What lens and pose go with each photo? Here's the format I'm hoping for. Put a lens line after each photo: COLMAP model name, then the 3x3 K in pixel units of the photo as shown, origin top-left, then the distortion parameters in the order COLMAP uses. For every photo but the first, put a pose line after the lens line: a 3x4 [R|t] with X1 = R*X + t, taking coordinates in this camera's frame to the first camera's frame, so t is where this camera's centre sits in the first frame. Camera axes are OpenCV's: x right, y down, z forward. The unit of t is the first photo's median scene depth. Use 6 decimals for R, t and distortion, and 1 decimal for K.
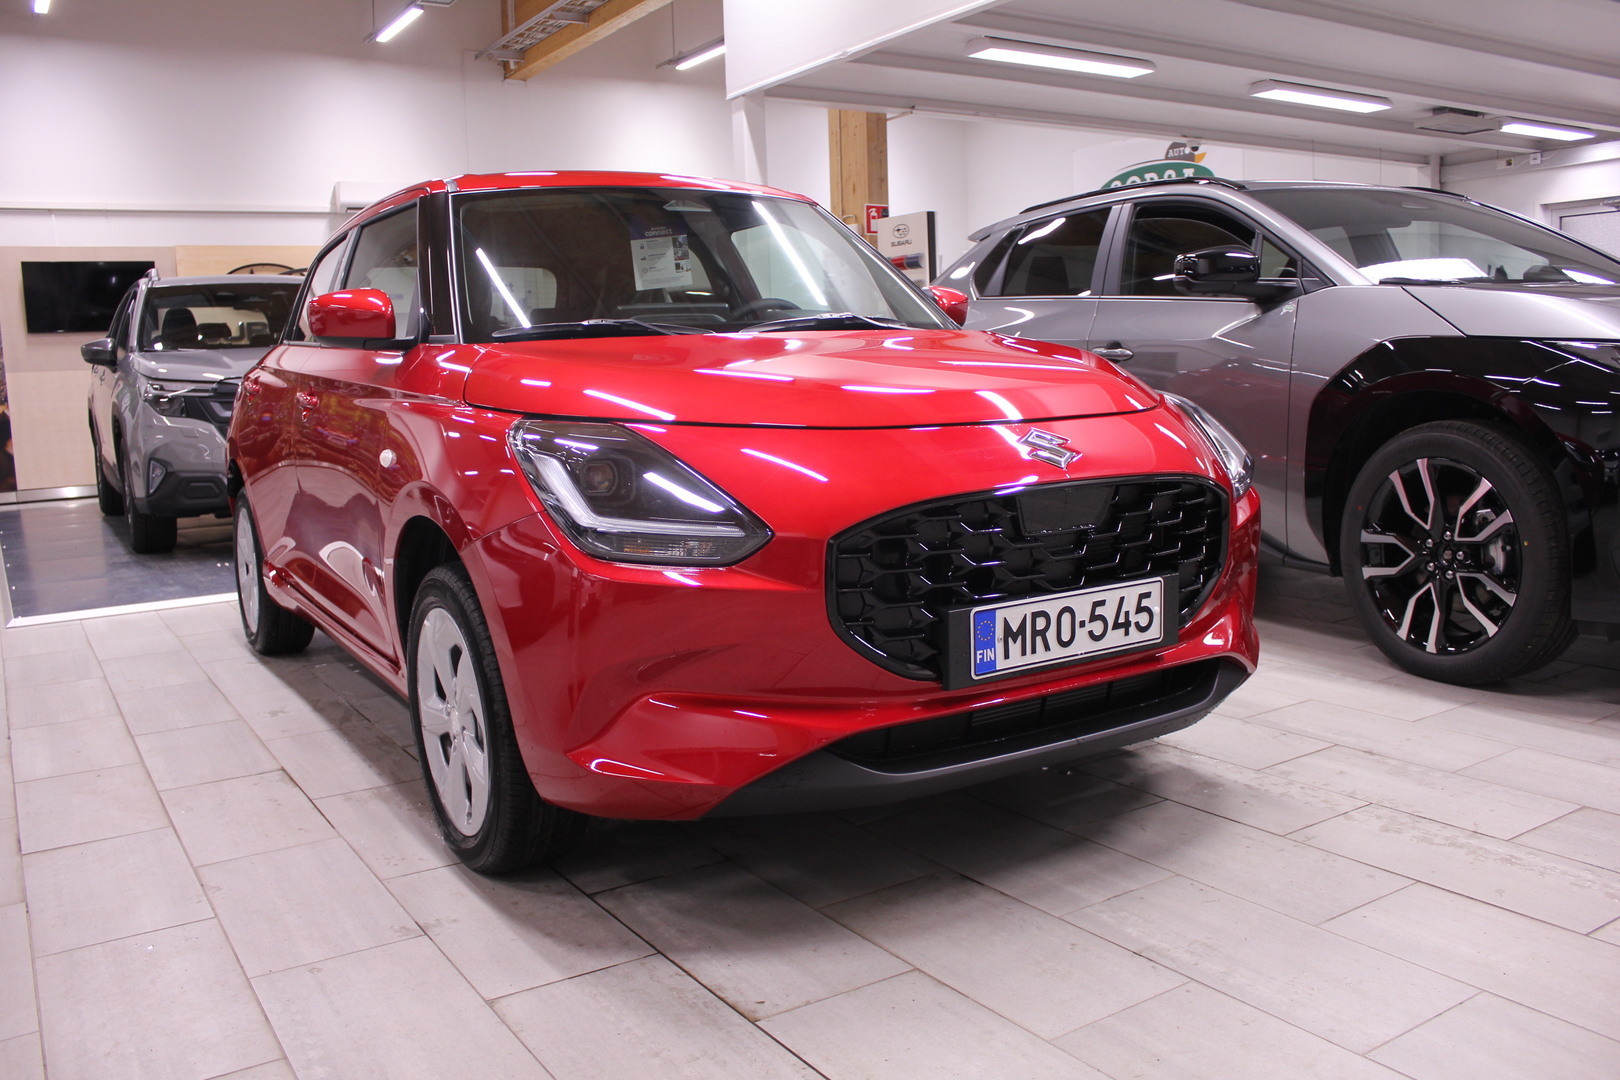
lens RADIAL K [[1324.6, 0, 810.0], [0, 1324.6, 540.0], [0, 0, 1]] dist [-0.013358, -0.009119]
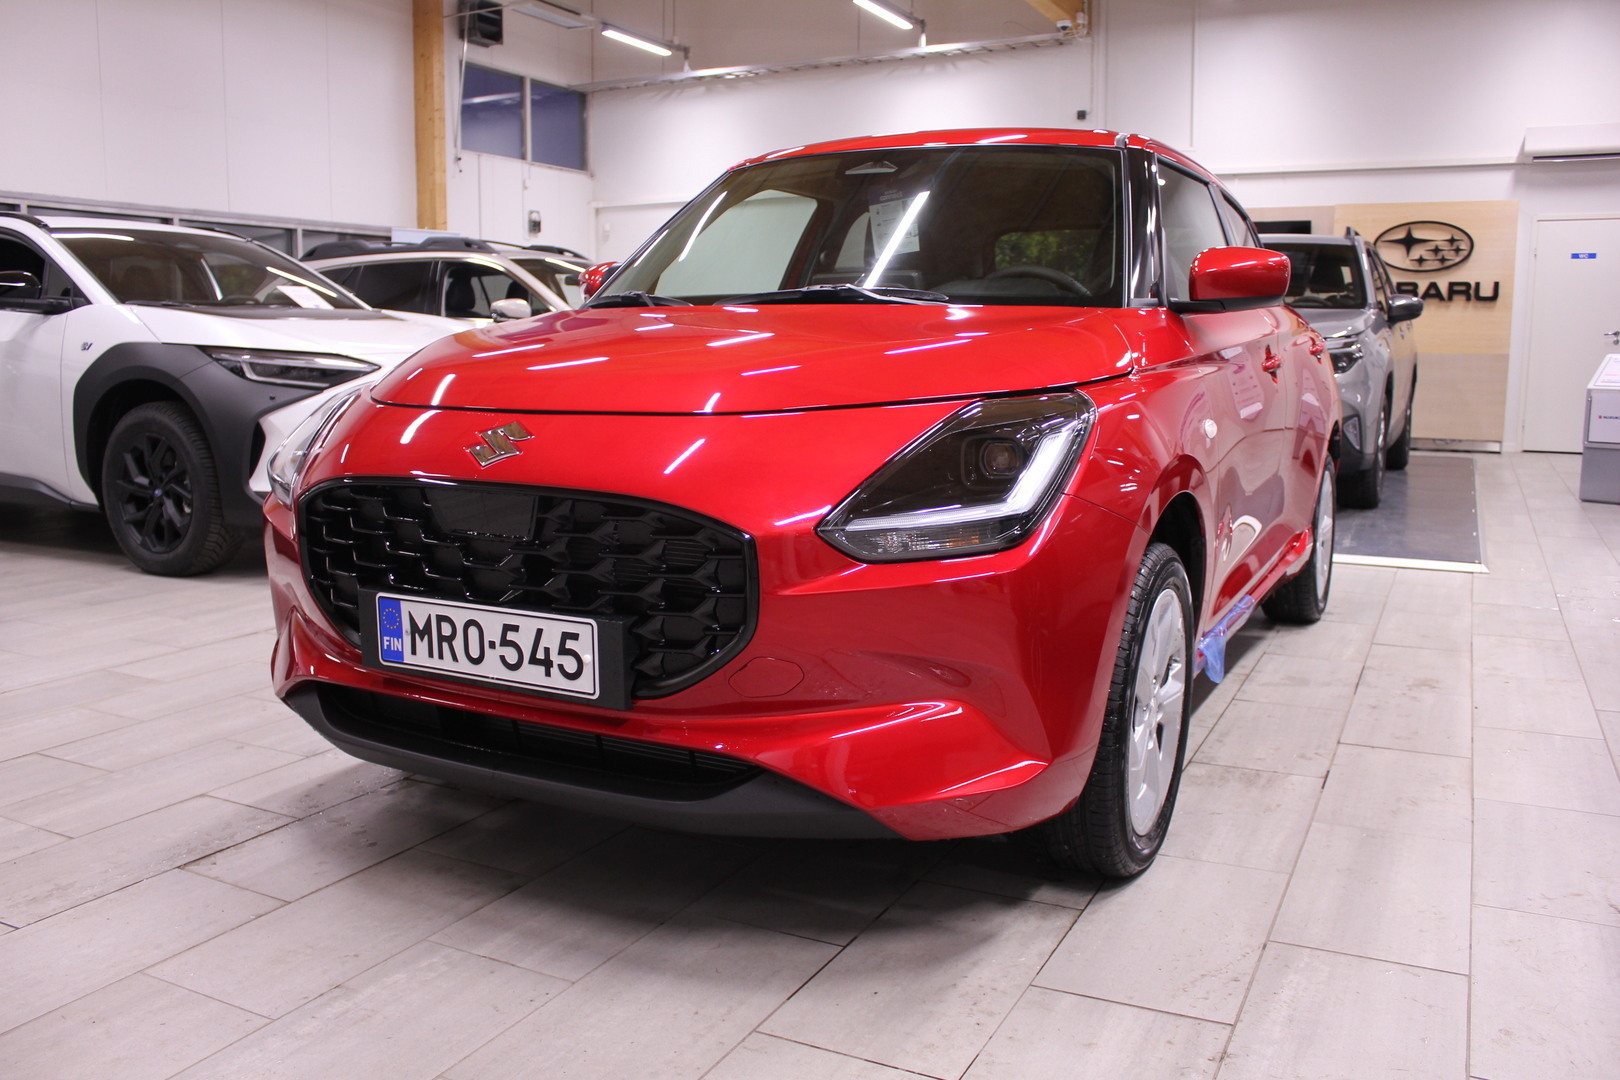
lens RADIAL K [[1324.6, 0, 810.0], [0, 1324.6, 540.0], [0, 0, 1]] dist [-0.013358, -0.009119]
pose [[0.488753, 0.167386, -0.856214, 1.060271], [-0.141003, 0.983675, 0.111815, -0.135318], [0.860952, 0.066079, 0.504376, 0.732498]]
